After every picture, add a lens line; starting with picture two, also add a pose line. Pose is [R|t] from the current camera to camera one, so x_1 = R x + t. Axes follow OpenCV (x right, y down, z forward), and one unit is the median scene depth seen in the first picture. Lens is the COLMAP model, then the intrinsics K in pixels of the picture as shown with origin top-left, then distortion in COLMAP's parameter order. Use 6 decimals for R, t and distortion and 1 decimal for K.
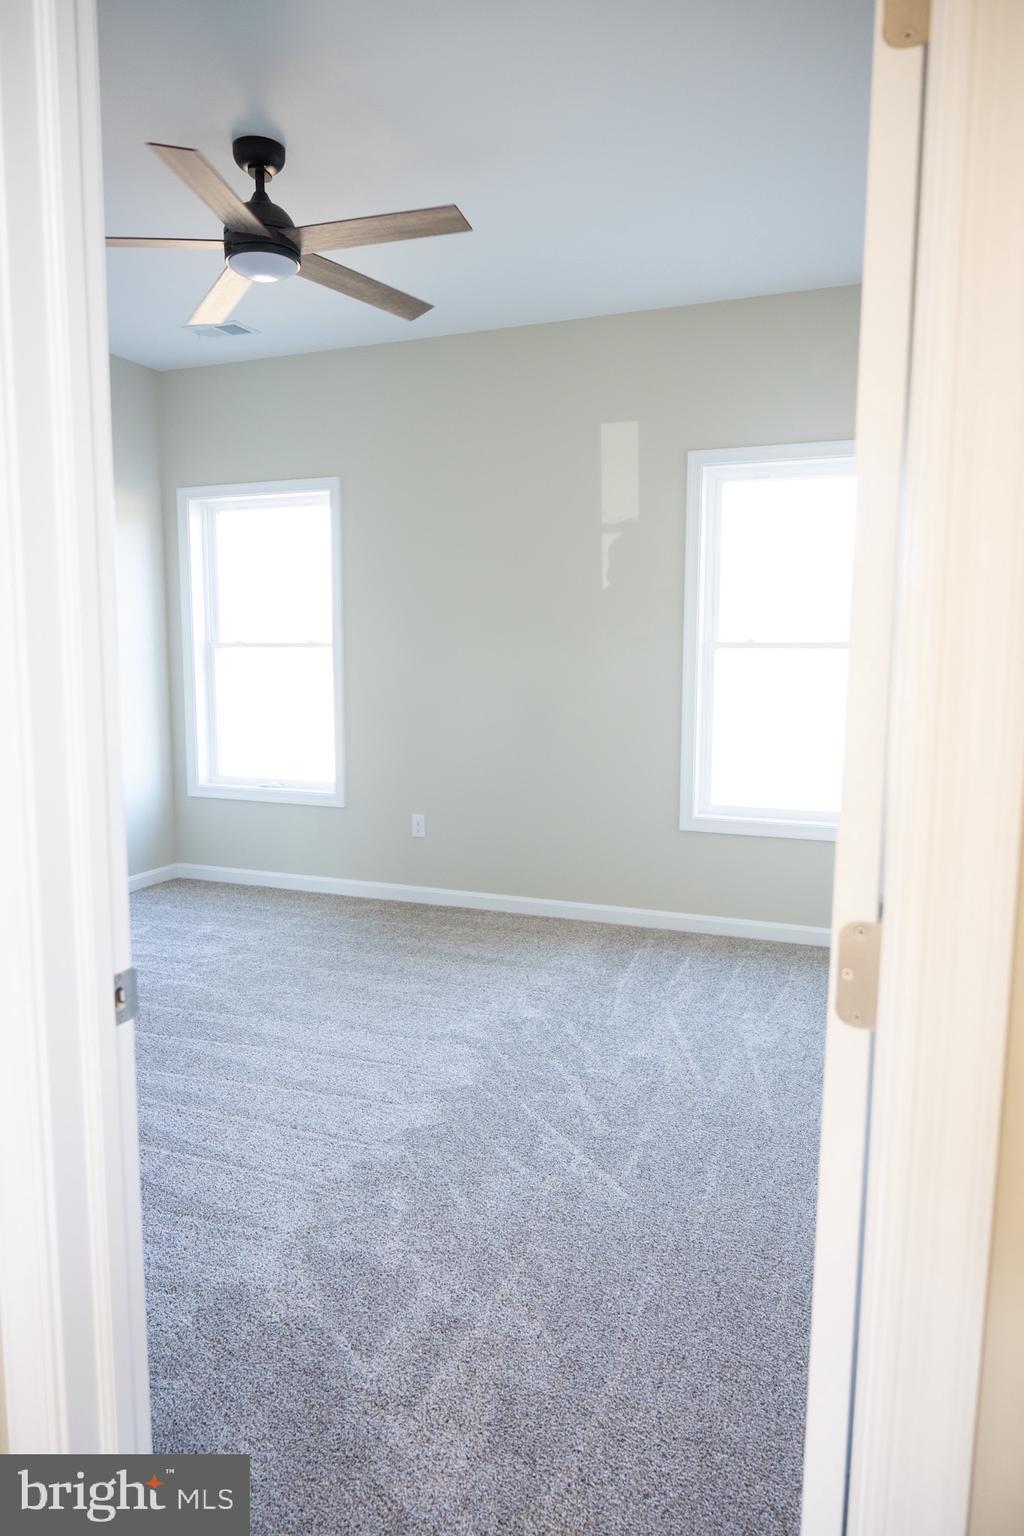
lens RADIAL K [[1015.2, 0, 512.4], [0, 1015.2, 772.8], [0, 0, 1]] dist [-0.012037, 0.003498]
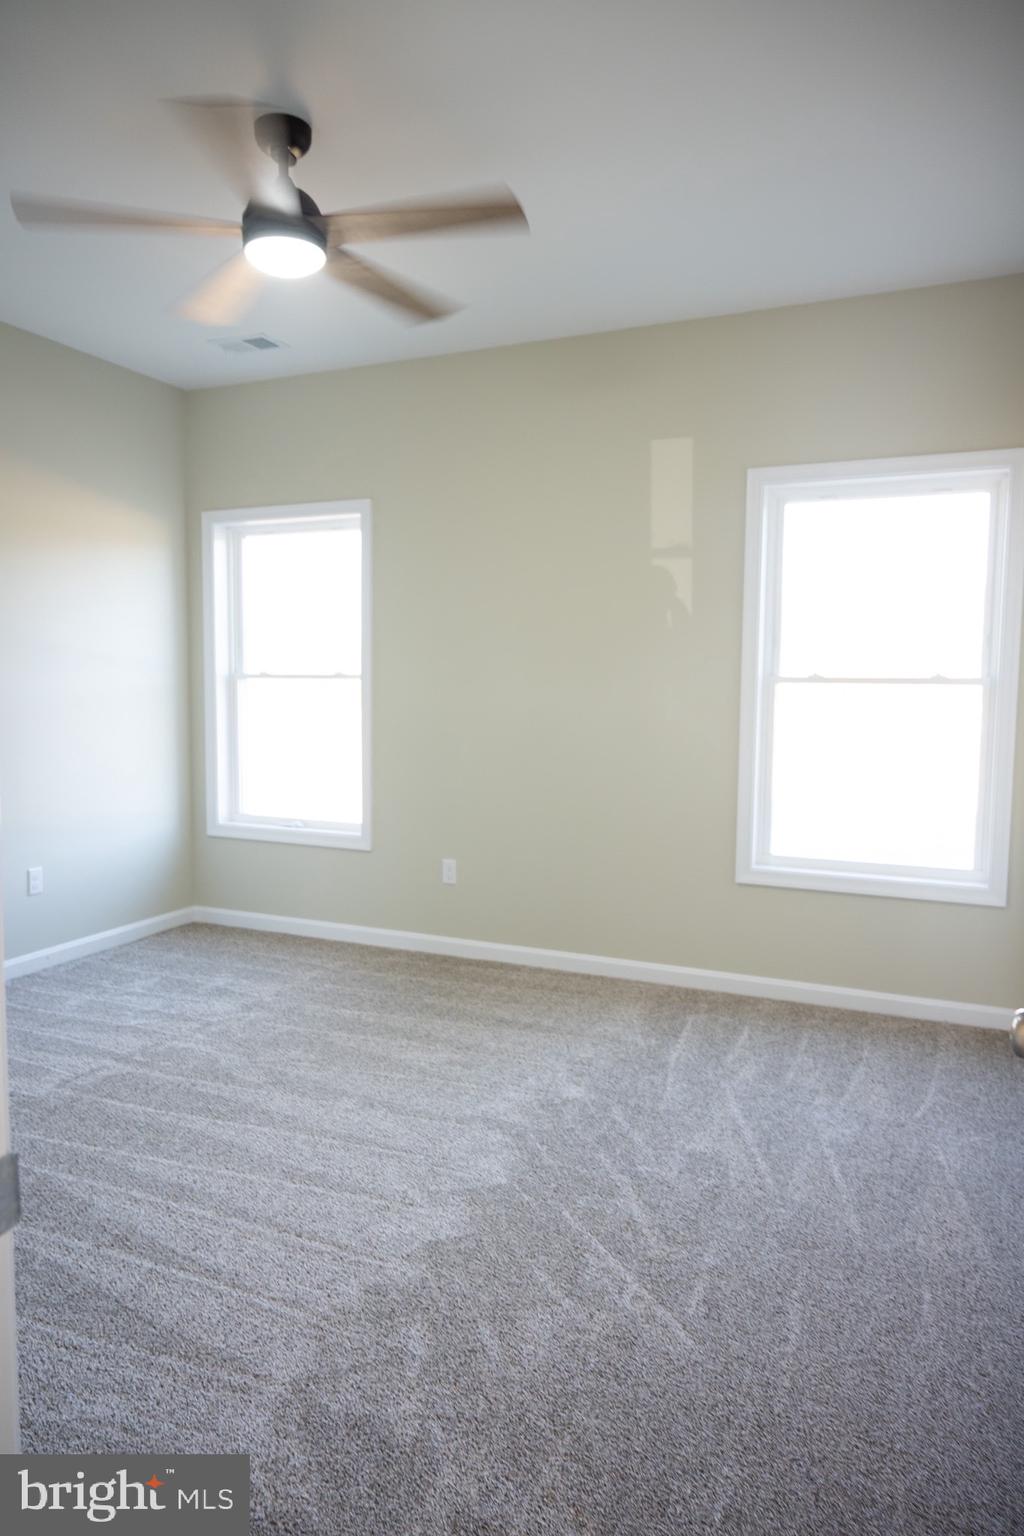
lens RADIAL K [[1015.2, 0, 504.1], [0, 1015.2, 774.3], [0, 0, 1]] dist [-0.012037, 0.003498]
pose [[0.999087, 0.010928, -0.041292, -0.006772], [-0.012212, 0.999446, -0.030962, -0.010889], [0.040930, 0.031438, 0.998667, 0.090882]]
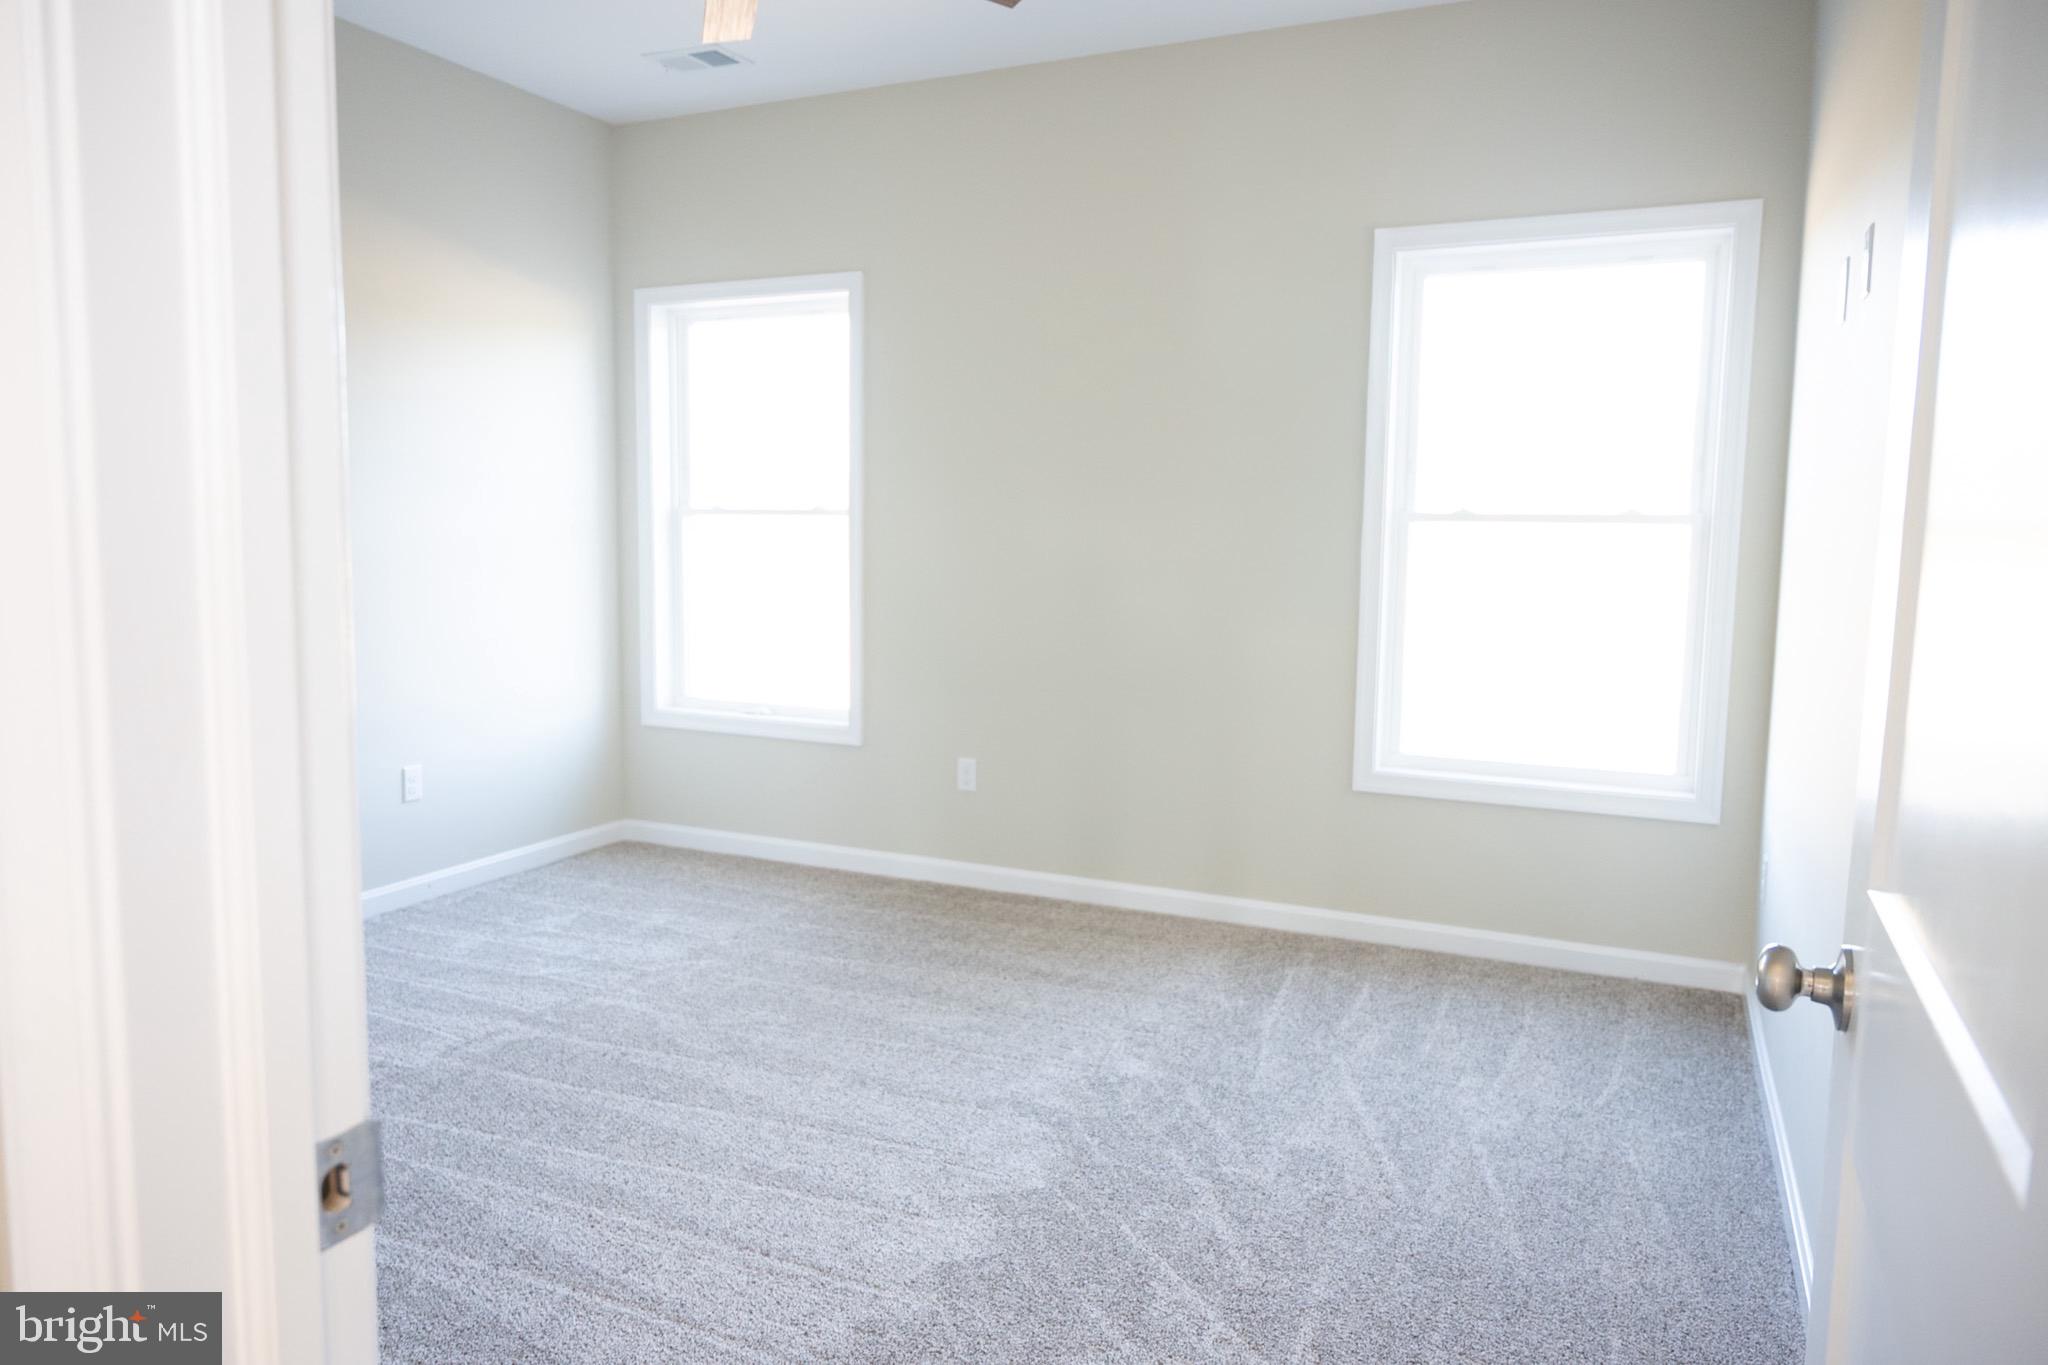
lens RADIAL K [[1353.6, 0, 1023.8], [0, 1353.6, 678.4], [0, 0, 1]] dist [-0.012037, 0.003498]
pose [[0.998585, 0.016945, -0.050415, -0.010708], [-0.017587, 0.999770, -0.012311, -0.003213], [0.050194, 0.013180, 0.998652, 0.101887]]
